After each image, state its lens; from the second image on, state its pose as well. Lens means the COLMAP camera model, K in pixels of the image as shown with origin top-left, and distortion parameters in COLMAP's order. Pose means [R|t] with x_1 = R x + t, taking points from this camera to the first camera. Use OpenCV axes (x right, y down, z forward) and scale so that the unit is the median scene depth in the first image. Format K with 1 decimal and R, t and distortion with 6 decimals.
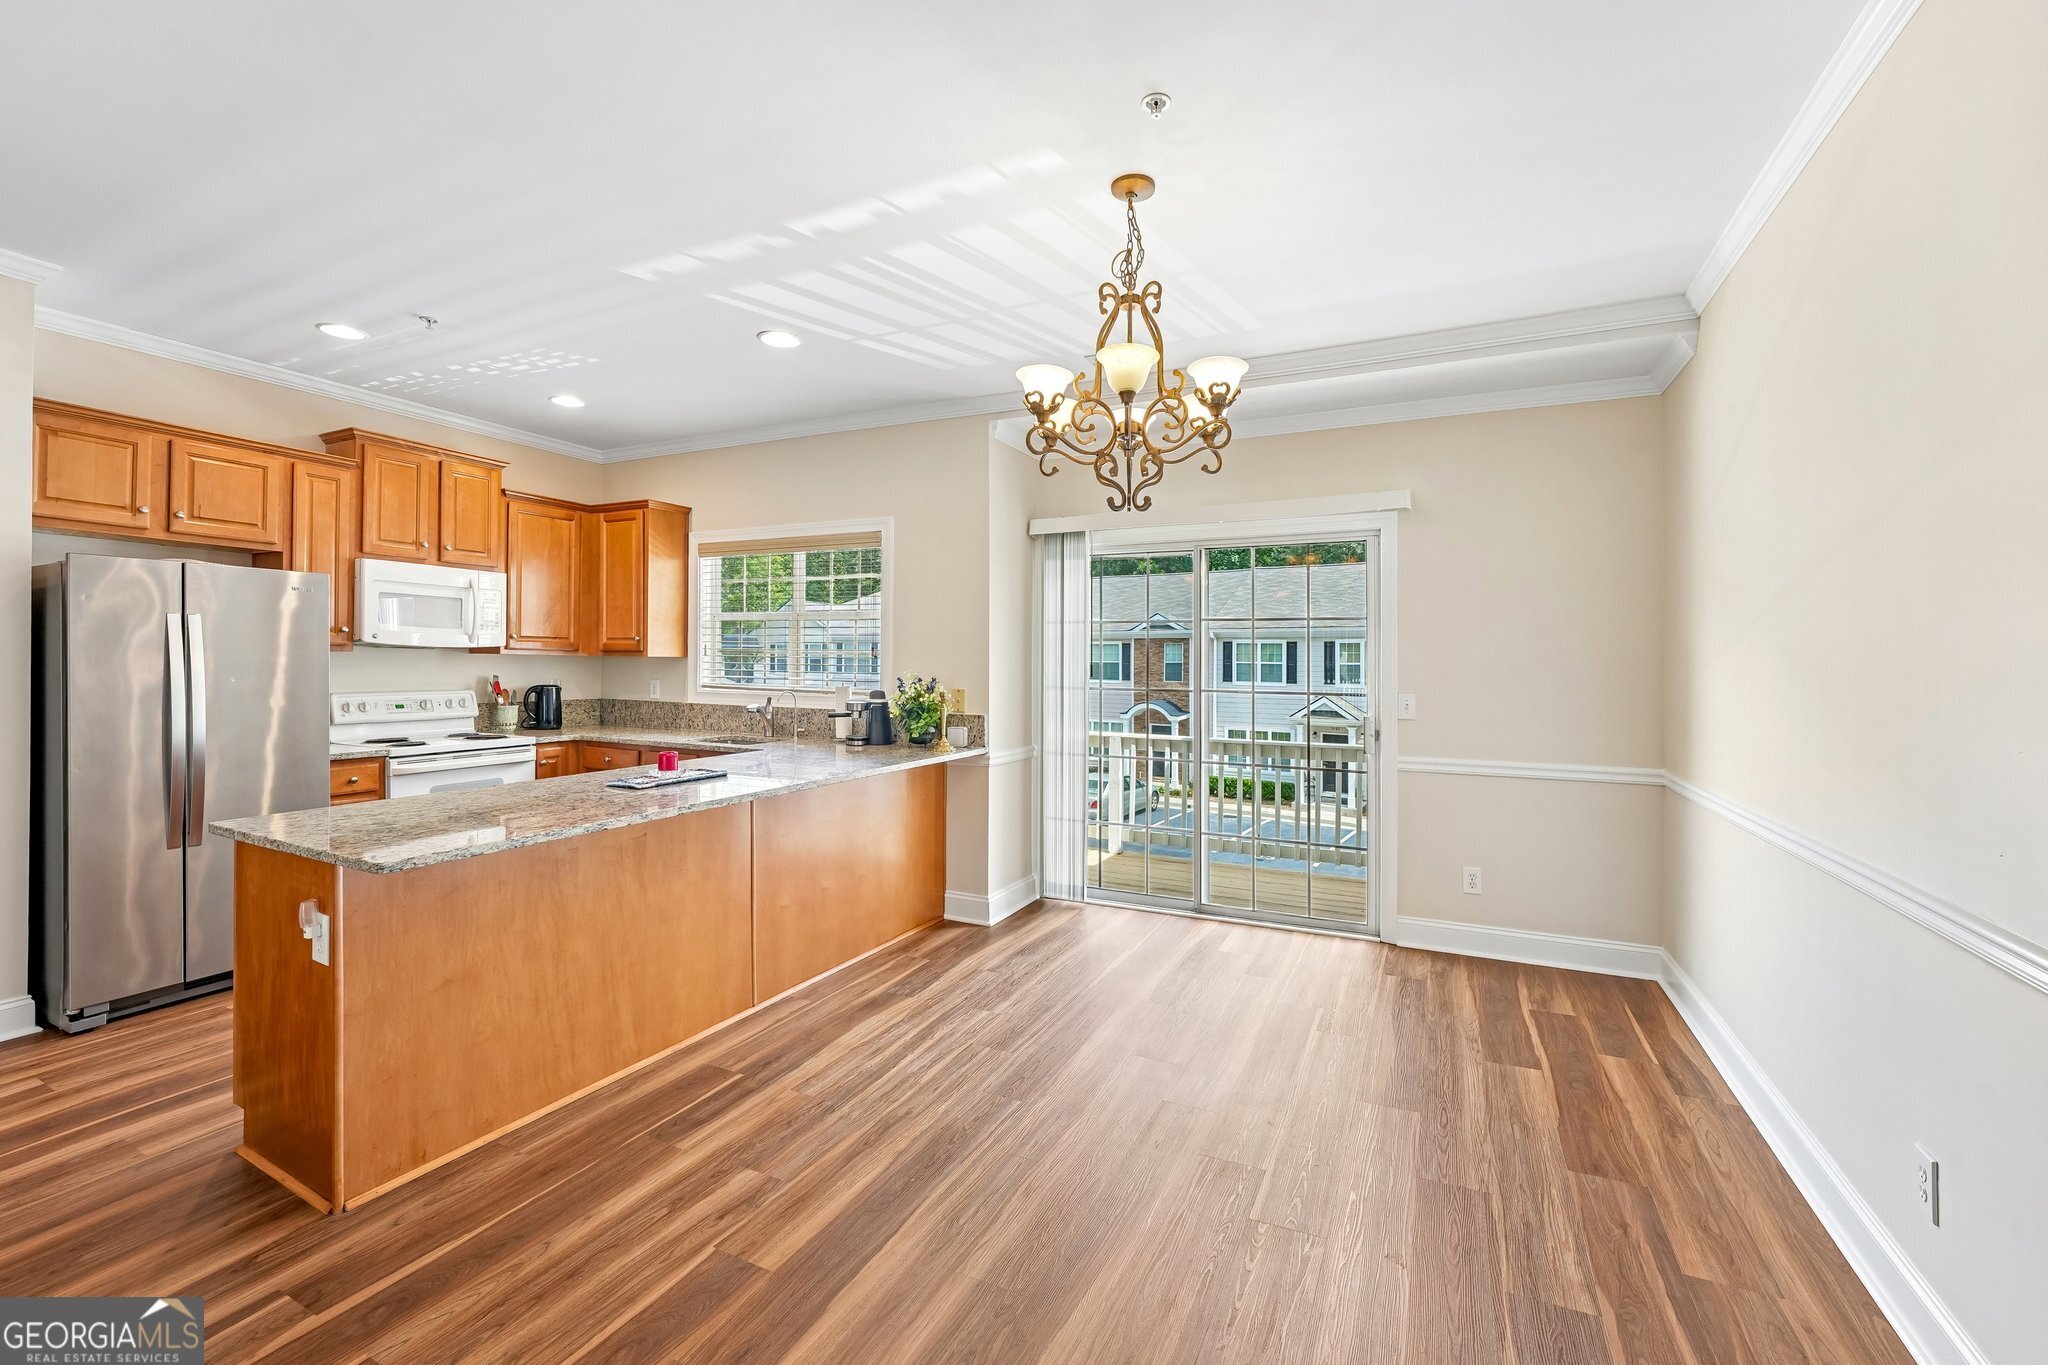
lens RADIAL K [[858.4, 0, 1028.9], [0, 858.4, 658.5], [0, 0, 1]] dist [-0.032391, 0.000971]
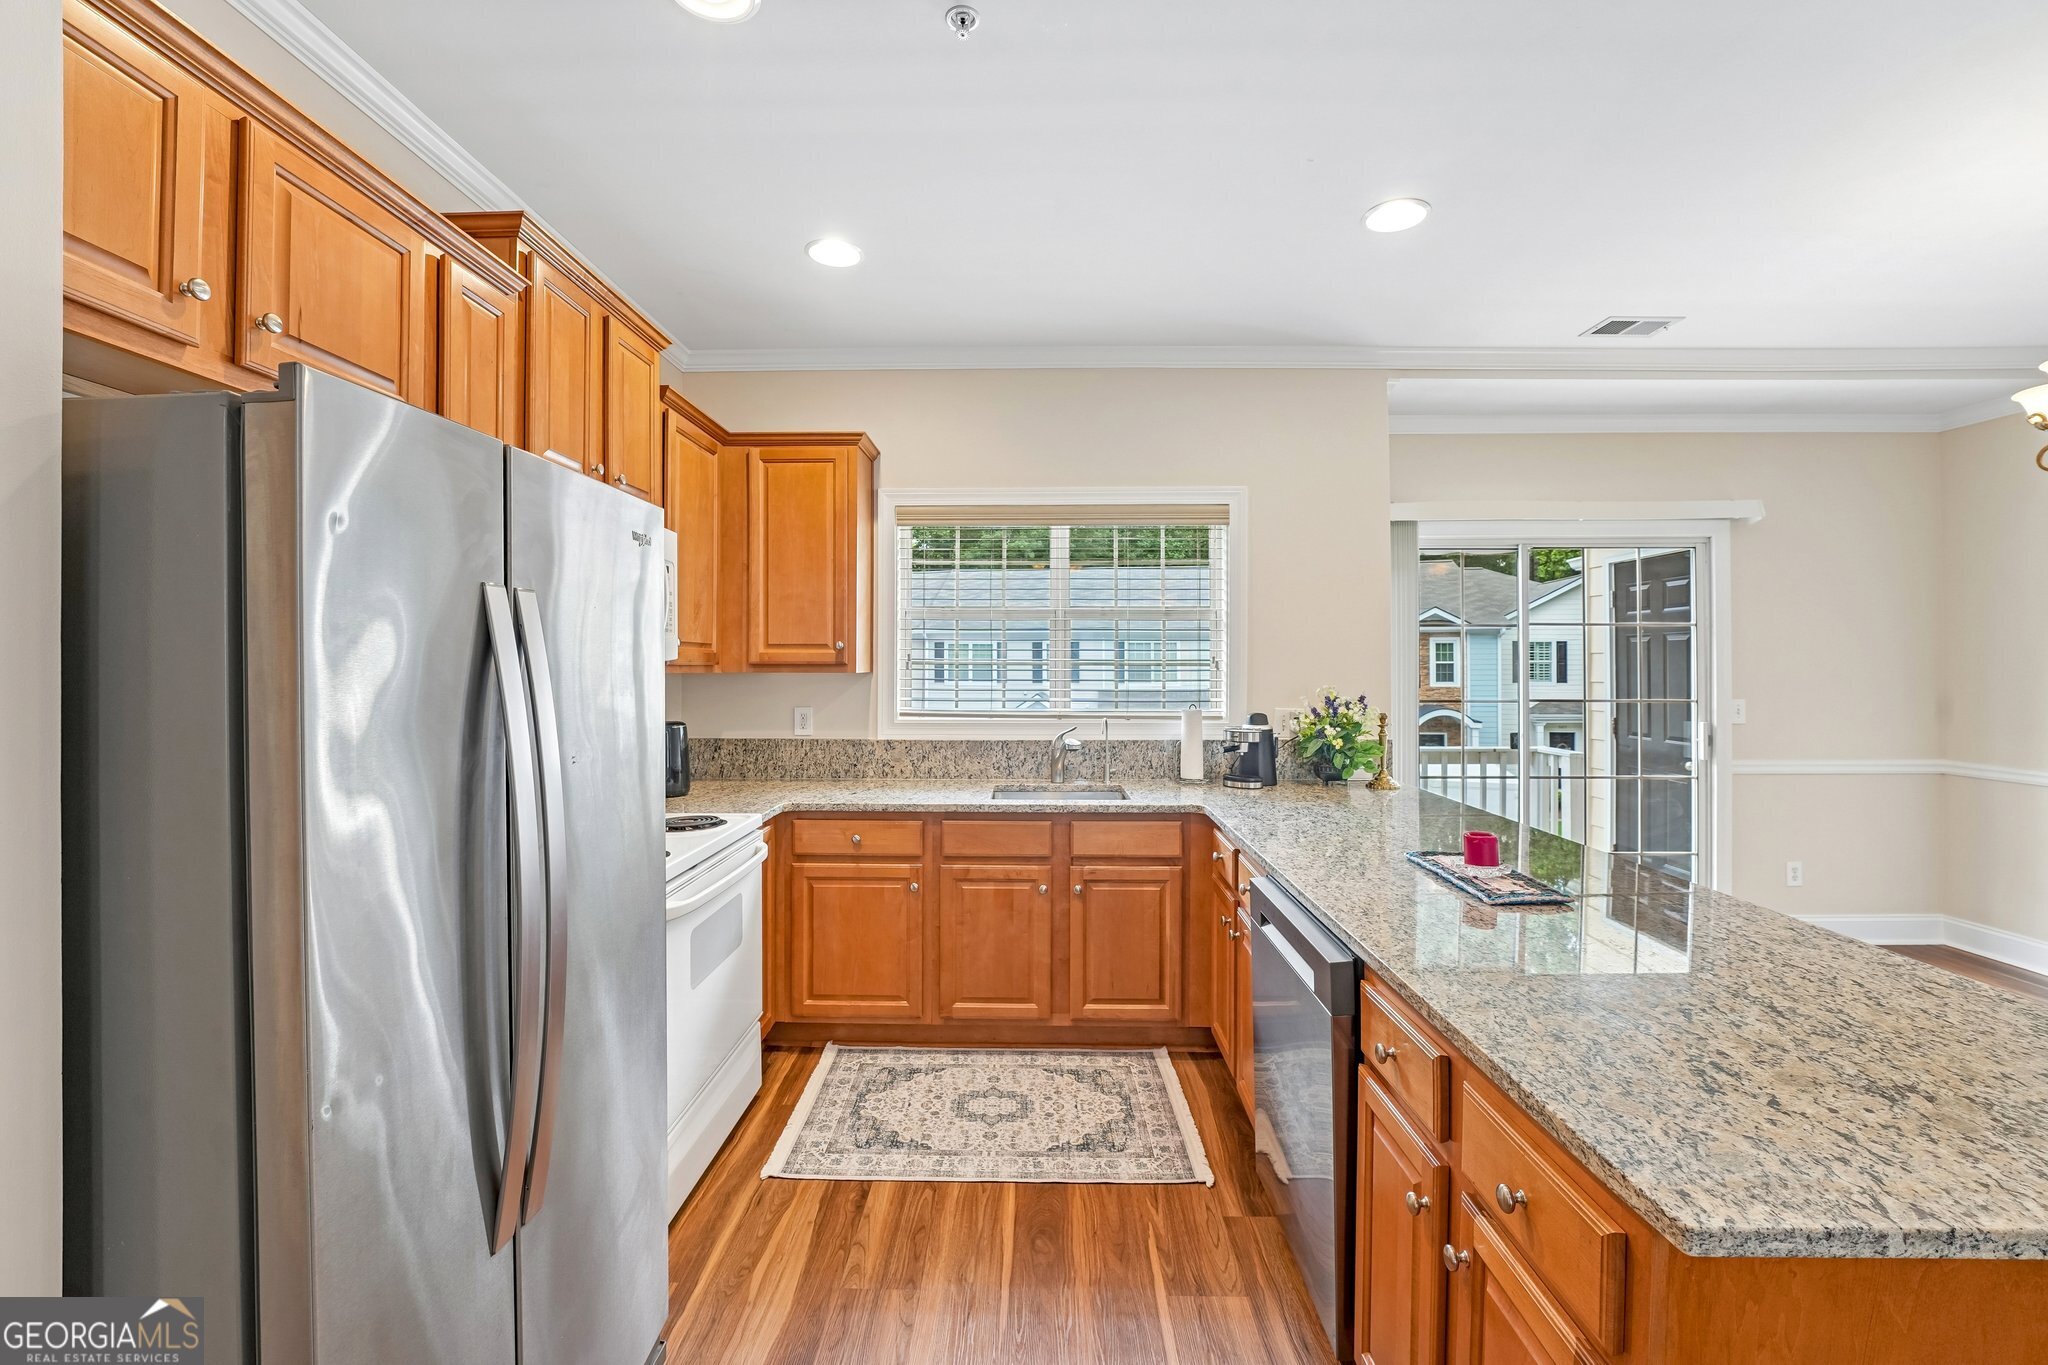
lens RADIAL K [[858.4, 0, 1006.9], [0, 858.4, 665.3], [0, 0, 1]] dist [-0.032391, 0.000971]
pose [[0.910673, -0.011636, 0.412965, -0.704740], [0.009042, 0.999925, 0.008233, -0.014204], [-0.413030, -0.003764, 0.910710, 0.405499]]
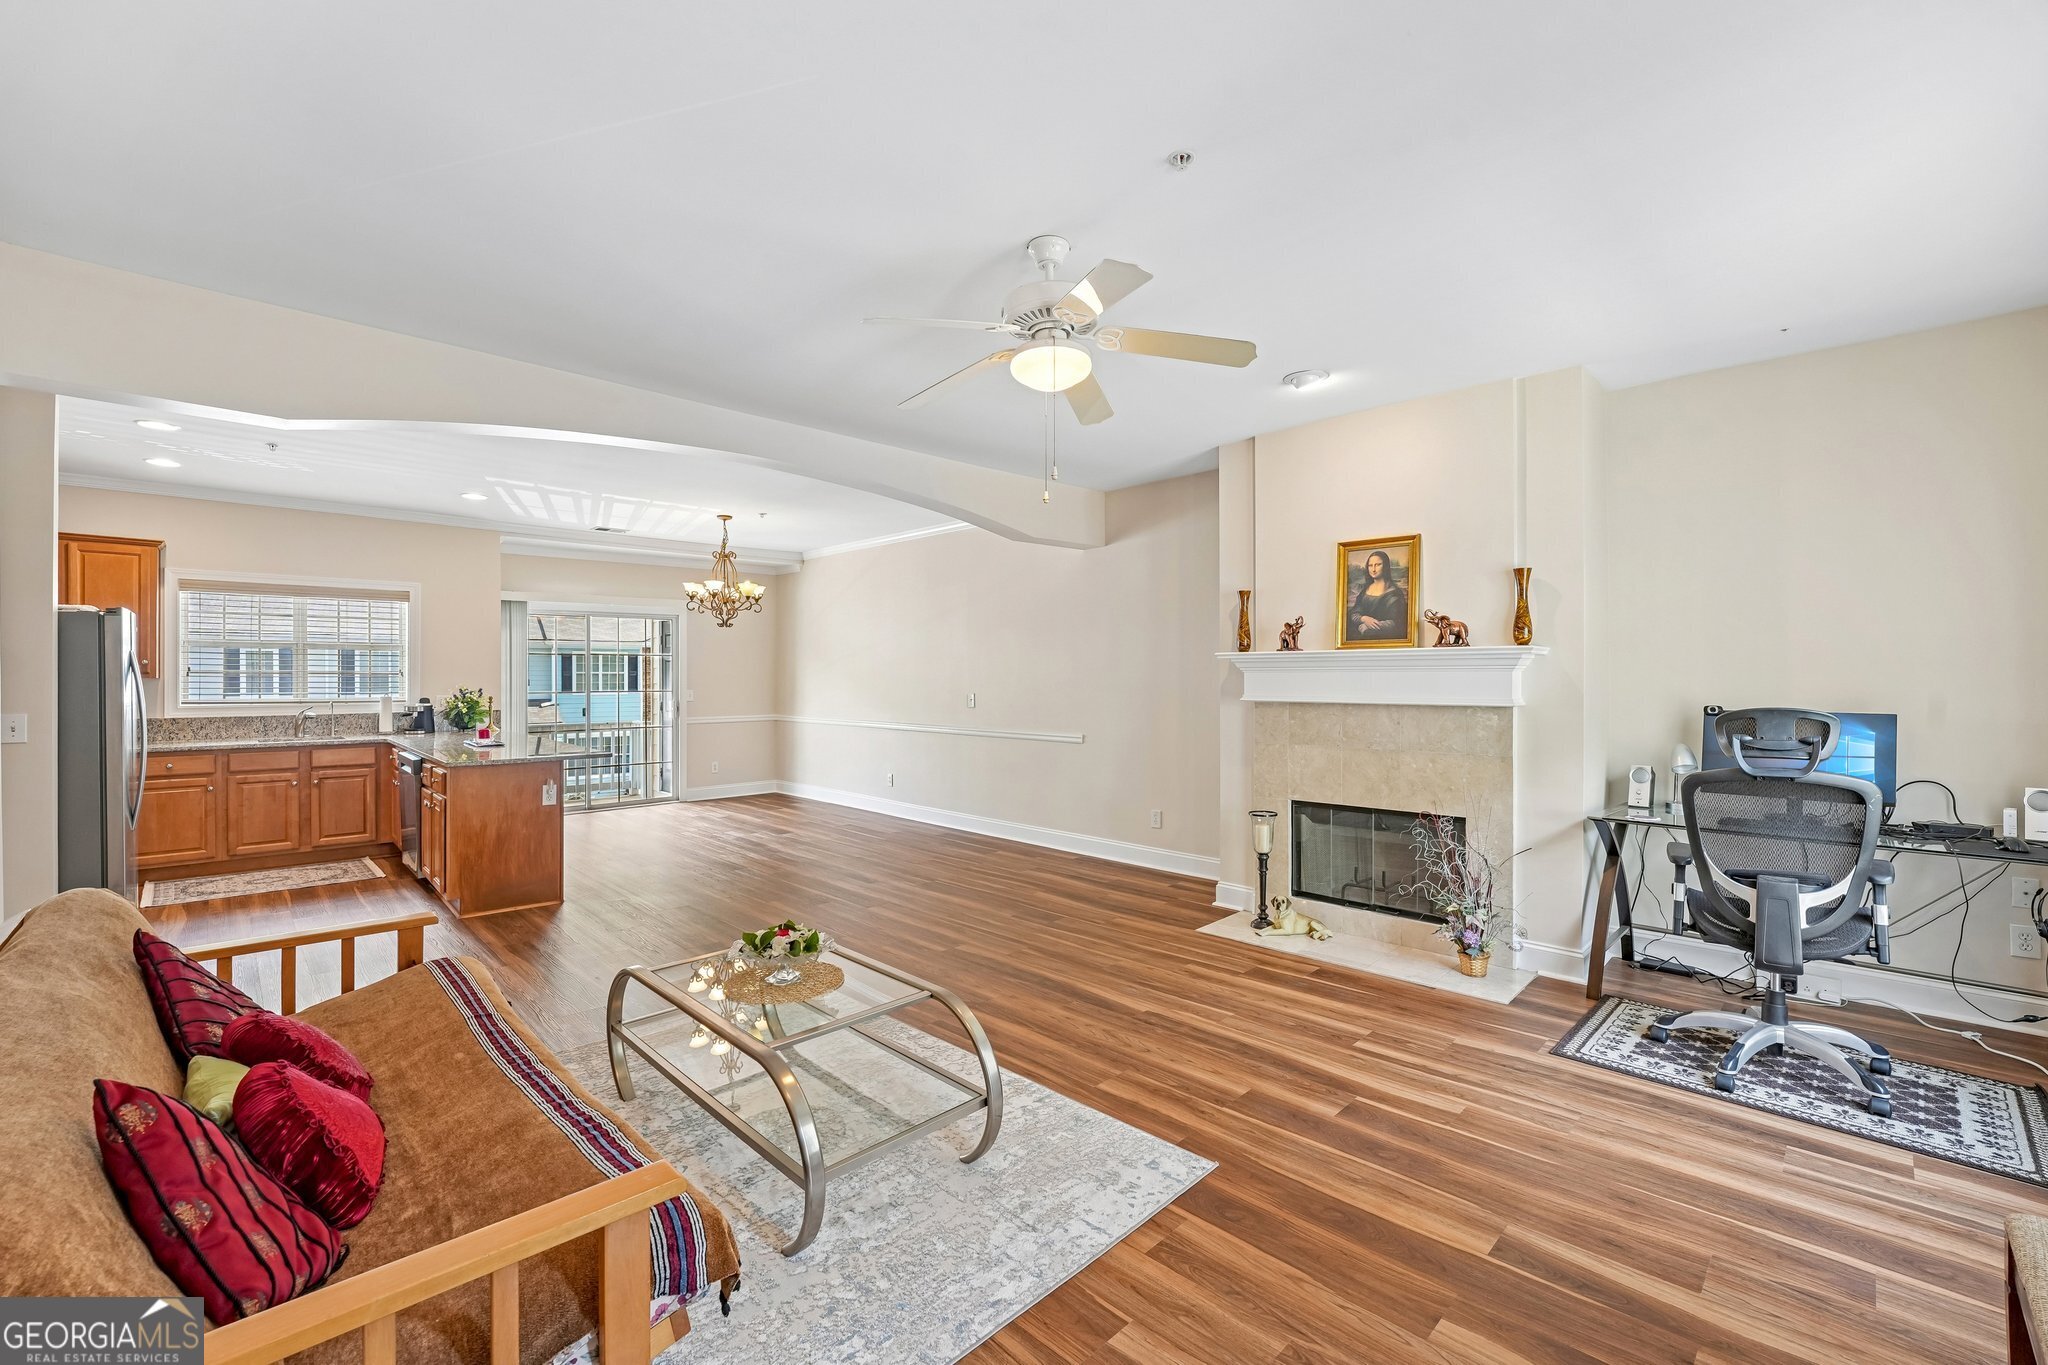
lens RADIAL K [[858.4, 0, 1026.7], [0, 858.4, 669.2], [0, 0, 1]] dist [-0.032391, 0.000971]
pose [[0.323742, -0.005218, 0.946131, -1.285362], [0.000493, 0.999986, 0.005346, -0.022478], [-0.946145, -0.001264, 0.323740, -0.527998]]
